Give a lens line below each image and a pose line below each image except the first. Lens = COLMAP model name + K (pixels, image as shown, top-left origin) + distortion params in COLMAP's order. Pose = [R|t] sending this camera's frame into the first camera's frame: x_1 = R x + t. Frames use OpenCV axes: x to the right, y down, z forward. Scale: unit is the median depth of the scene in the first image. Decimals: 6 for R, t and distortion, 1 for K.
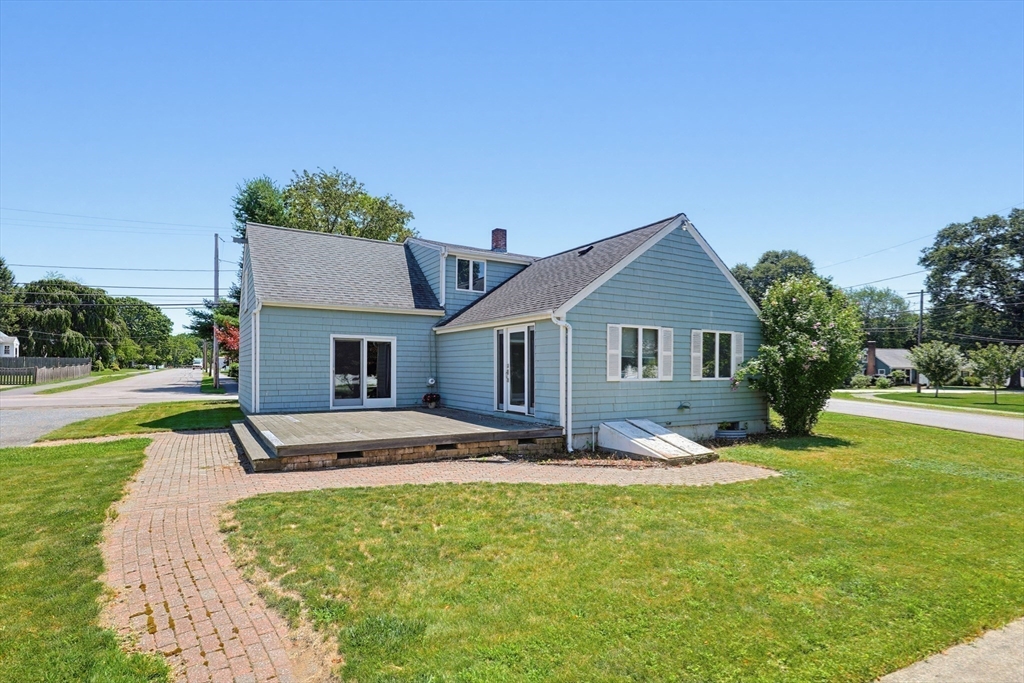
lens RADIAL K [[494.7, 0, 507.9], [0, 494.7, 358.5], [0, 0, 1]] dist [0.002530, 0.001119]
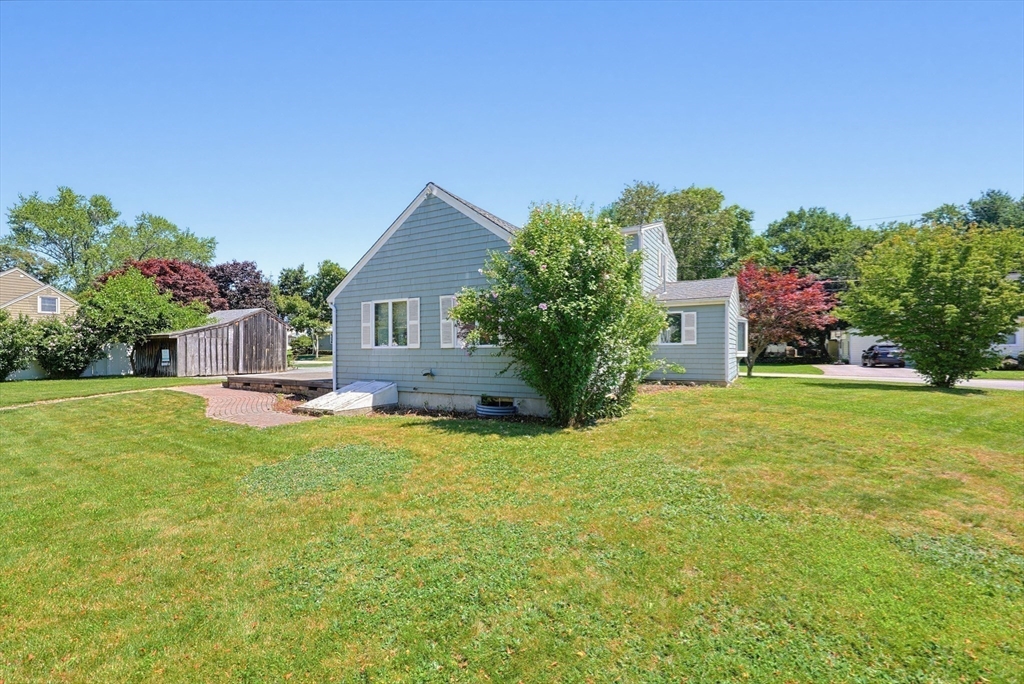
lens RADIAL K [[425.1, 0, 511.9], [0, 425.1, 349.5], [0, 0, 1]] dist [0.002632, -0.000281]
pose [[0.517037, -0.014094, -0.855847, 0.964276], [0.021018, 0.999772, -0.003766, 0.044300], [0.855705, -0.016041, 0.517215, 0.566391]]
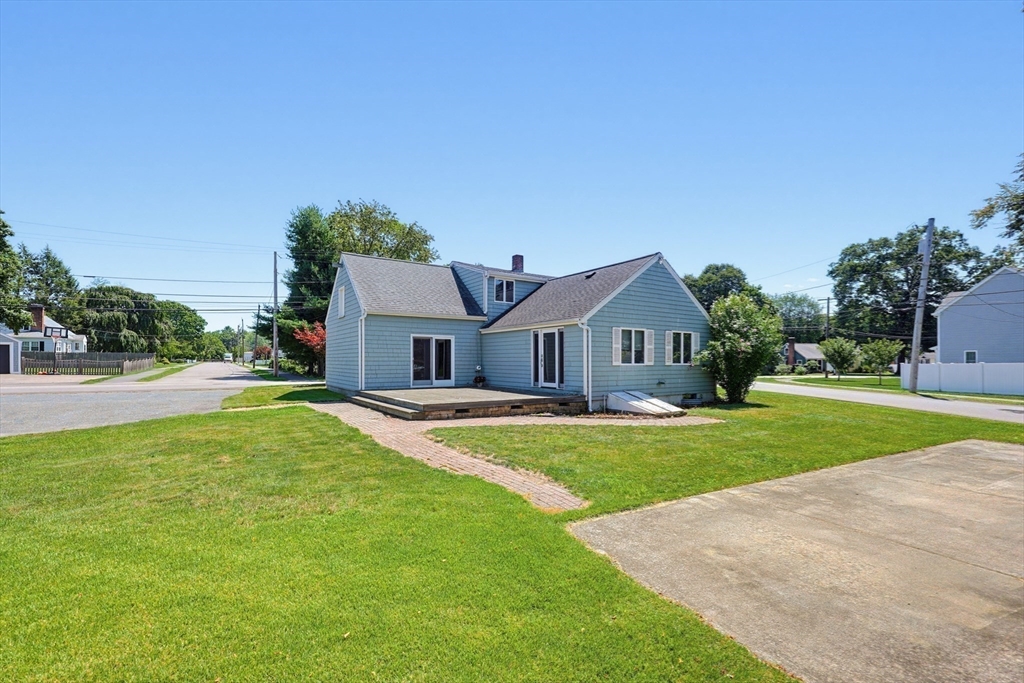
lens RADIAL K [[425.1, 0, 510.2], [0, 425.1, 351.3], [0, 0, 1]] dist [0.002632, -0.000281]
pose [[0.998931, -0.003661, 0.046074, -0.125110], [0.003821, 0.999987, -0.003392, 0.004771], [-0.046061, 0.003564, 0.998932, -0.204523]]
